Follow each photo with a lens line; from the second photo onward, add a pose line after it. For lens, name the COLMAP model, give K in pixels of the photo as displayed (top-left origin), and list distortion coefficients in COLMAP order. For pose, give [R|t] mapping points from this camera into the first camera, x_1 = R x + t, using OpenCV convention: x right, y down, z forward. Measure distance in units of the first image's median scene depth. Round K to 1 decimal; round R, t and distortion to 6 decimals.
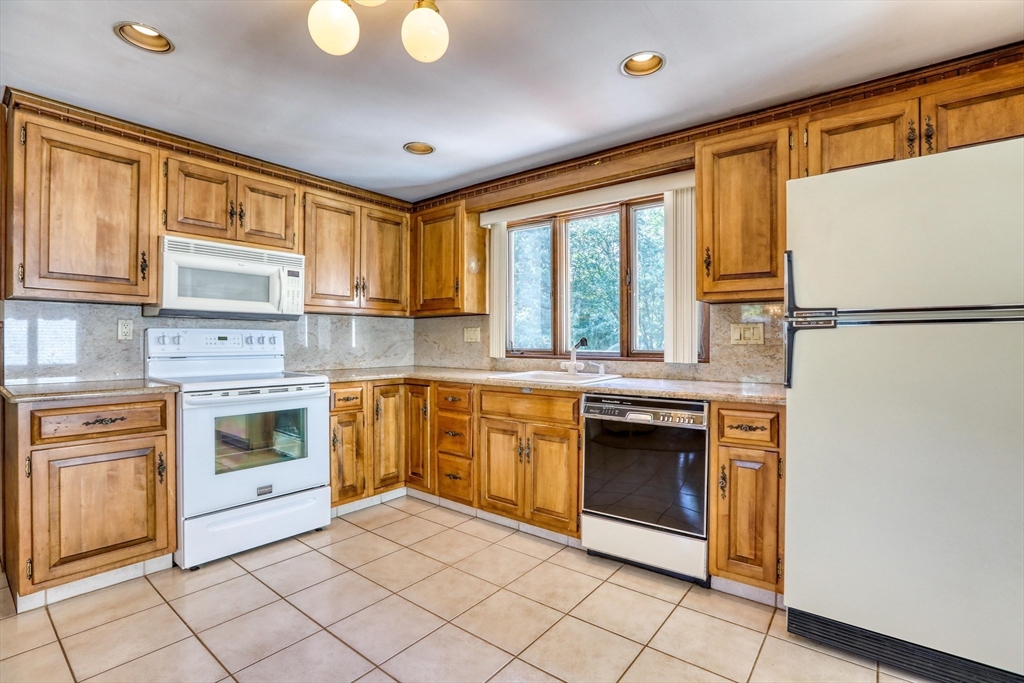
lens RADIAL K [[464.7, 0, 511.6], [0, 464.7, 343.3], [0, 0, 1]] dist [-0.058137, 0.019567]
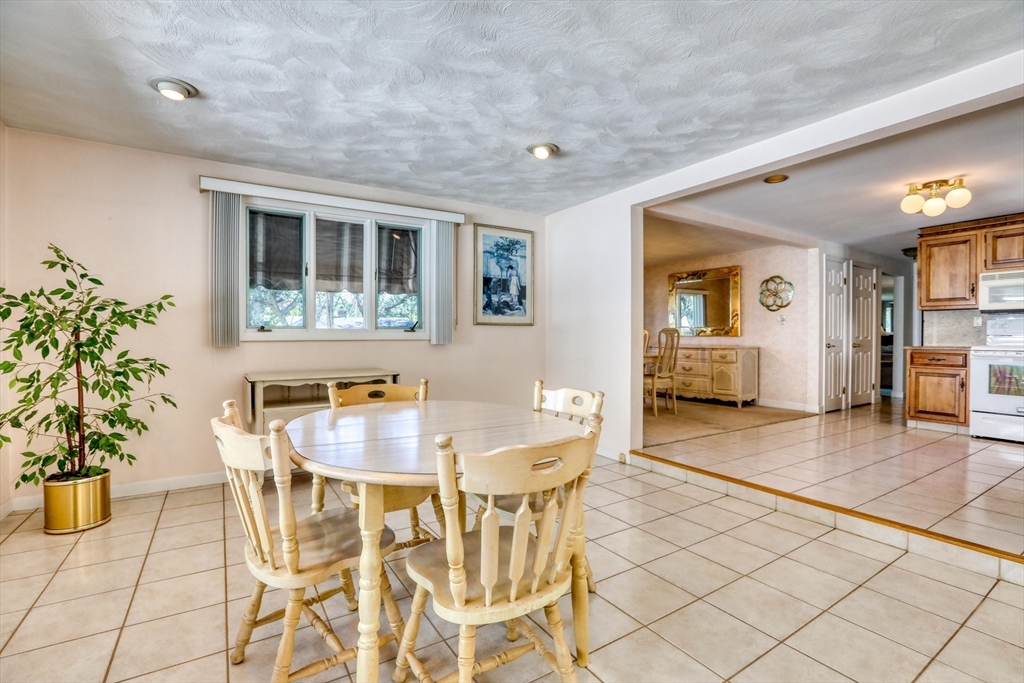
lens RADIAL K [[464.7, 0, 511.6], [0, 464.7, 343.3], [0, 0, 1]] dist [-0.058137, 0.019567]
pose [[-0.338389, 0.006952, -0.940981, 1.663552], [-0.006569, 0.999931, 0.009750, 0.059769], [0.940983, 0.009481, -0.338320, -0.264206]]
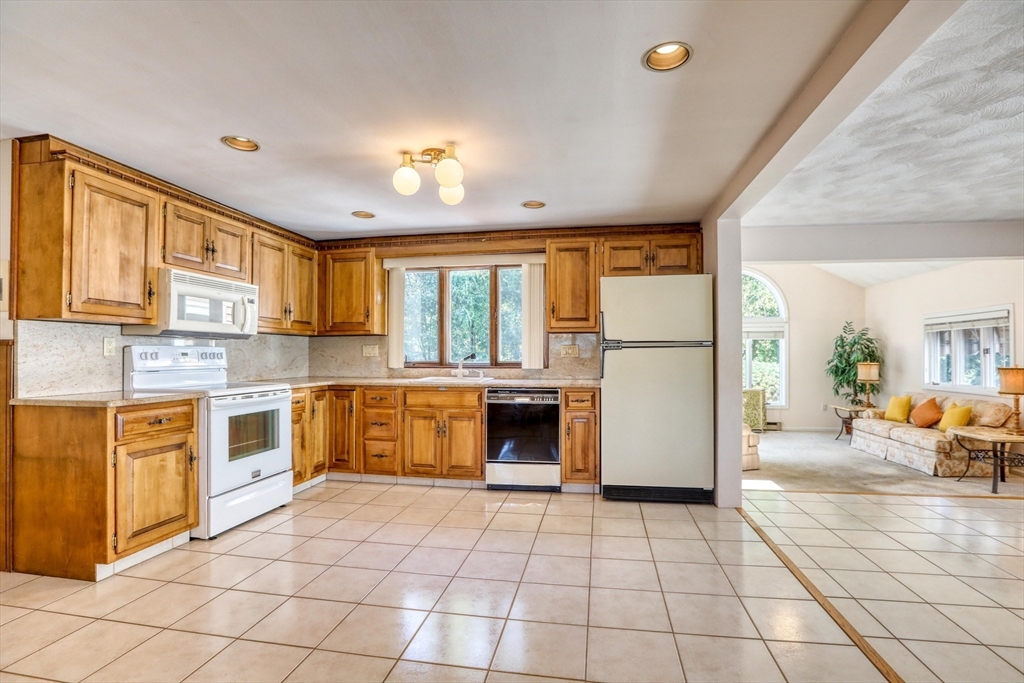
lens RADIAL K [[474.7, 0, 508.3], [0, 474.7, 352.8], [0, 0, 1]] dist [-0.079588, 0.034660]
pose [[0.884278, -0.001327, 0.466959, -0.503132], [0.004815, 0.999969, -0.006277, -0.003661], [-0.466936, 0.007799, 0.884257, -0.456203]]
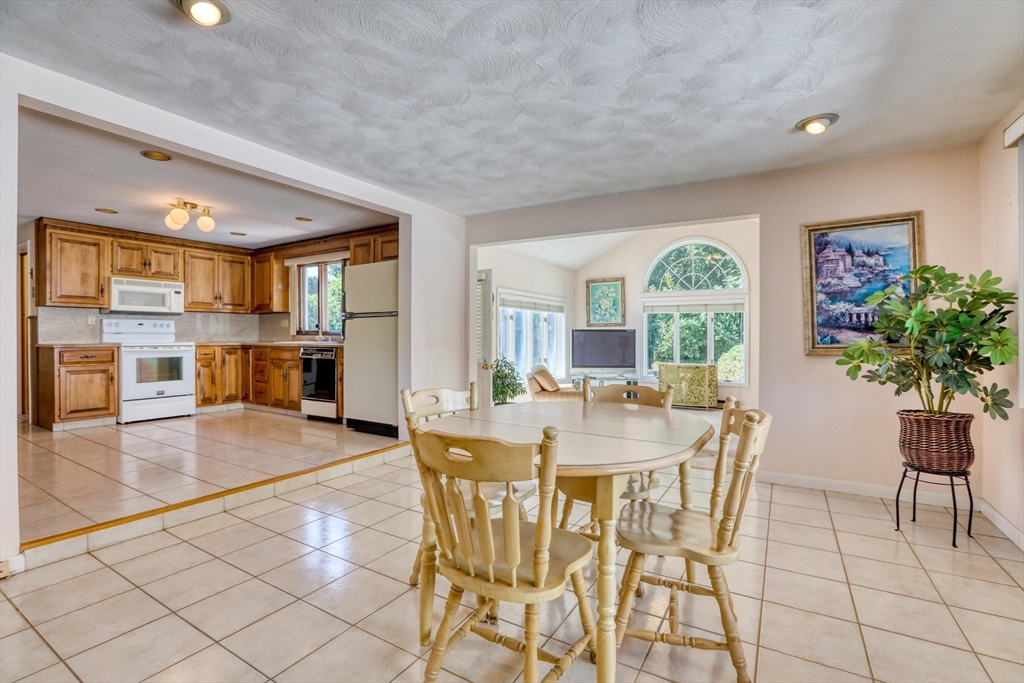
lens RADIAL K [[471.5, 0, 512.0], [0, 471.5, 341.5], [0, 0, 1]] dist [-0.060381, 0.018900]
pose [[0.994929, -0.001263, 0.100570, 0.889581], [0.000363, 0.999960, 0.008974, 0.053366], [-0.100578, -0.008892, 0.994889, -1.315002]]
